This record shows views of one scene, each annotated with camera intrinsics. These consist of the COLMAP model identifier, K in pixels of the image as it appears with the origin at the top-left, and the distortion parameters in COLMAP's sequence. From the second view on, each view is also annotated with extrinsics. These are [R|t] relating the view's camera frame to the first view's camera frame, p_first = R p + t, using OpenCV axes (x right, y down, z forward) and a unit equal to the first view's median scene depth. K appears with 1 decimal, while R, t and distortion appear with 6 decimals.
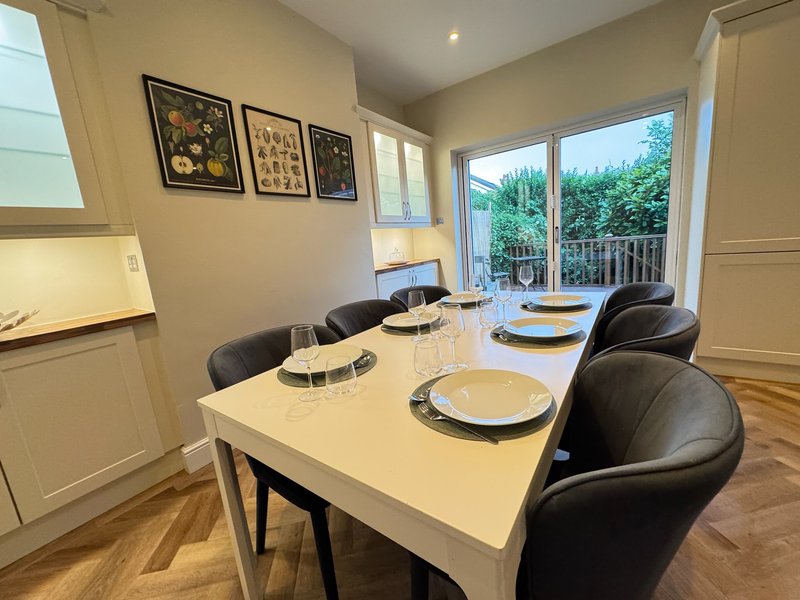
lens RADIAL K [[318.9, 0, 399.1], [0, 318.9, 299.1], [0, 0, 1]] dist [-0.000777, 0.000199]
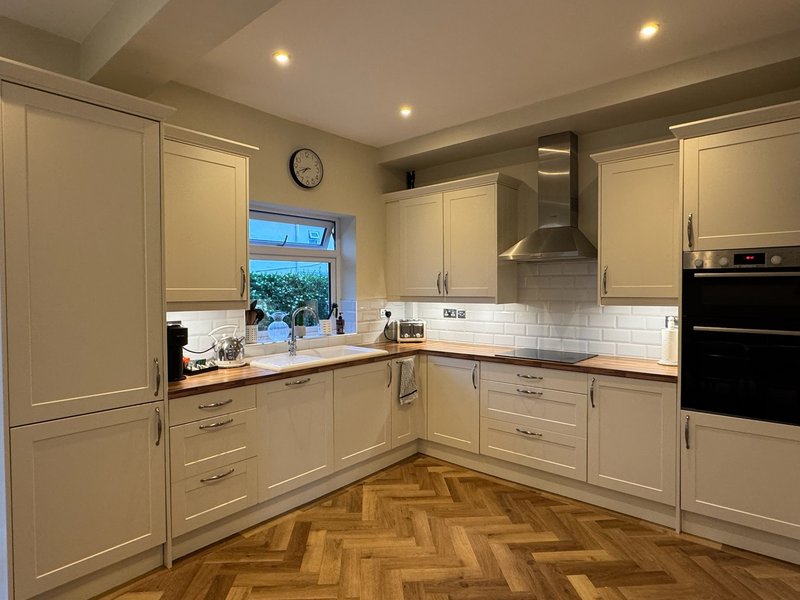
lens RADIAL K [[454.7, 0, 398.3], [0, 454.7, 298.2], [0, 0, 1]] dist [-0.004499, 0.000545]
pose [[0.087972, 0.068547, 0.993762, 0.170576], [0.170859, 0.981806, -0.082848, -0.184704], [-0.981360, 0.177081, 0.074659, 0.185060]]
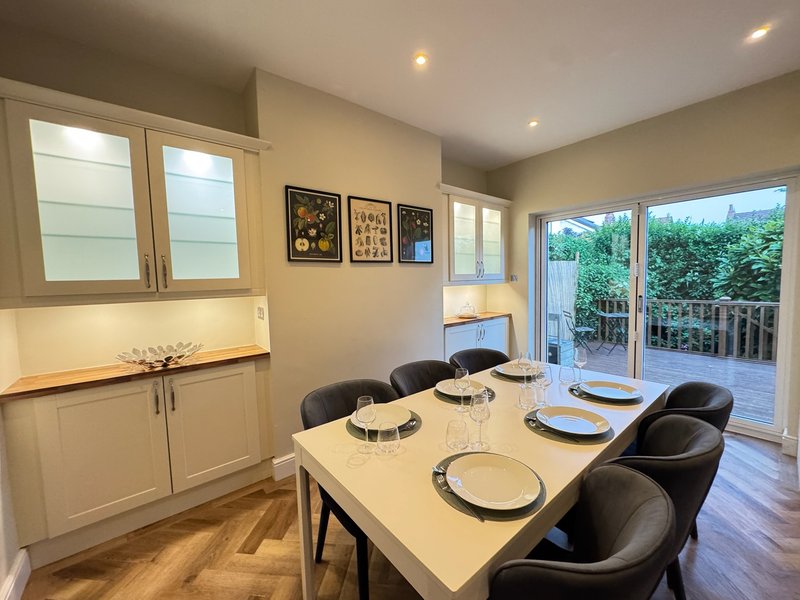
lens RADIAL K [[318.9, 0, 398.6], [0, 318.9, 298.8], [0, 0, 1]] dist [-0.000777, 0.000199]
pose [[0.963676, 0.081501, -0.254336, 0.065202], [-0.105209, 0.991143, -0.081028, -0.100073], [0.245479, 0.104843, 0.963716, -0.147909]]
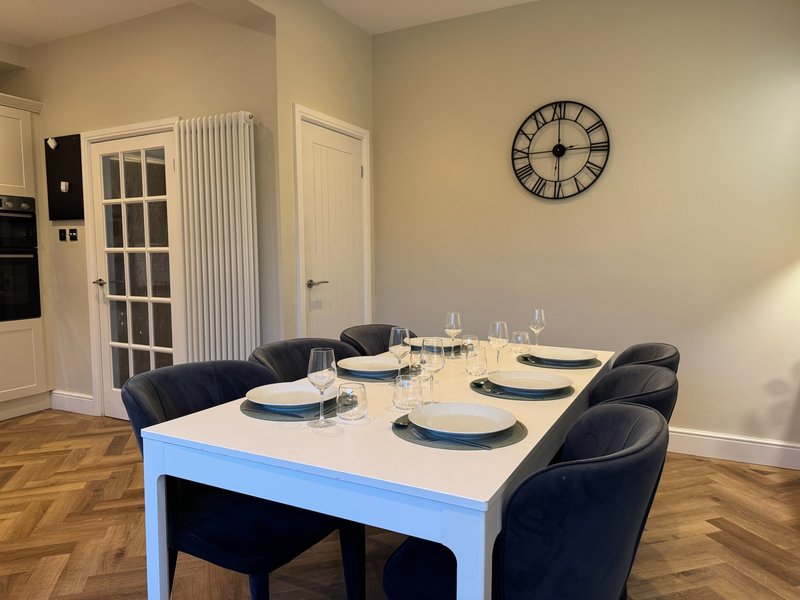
lens RADIAL K [[565.8, 0, 395.6], [0, 565.8, 305.9], [0, 0, 1]] dist [0.036649, -0.035524]
pose [[-0.984940, 0.105216, -0.137194, 0.342734], [0.065285, 0.961096, 0.268389, -0.314807], [0.160095, 0.255391, -0.953491, 1.508667]]
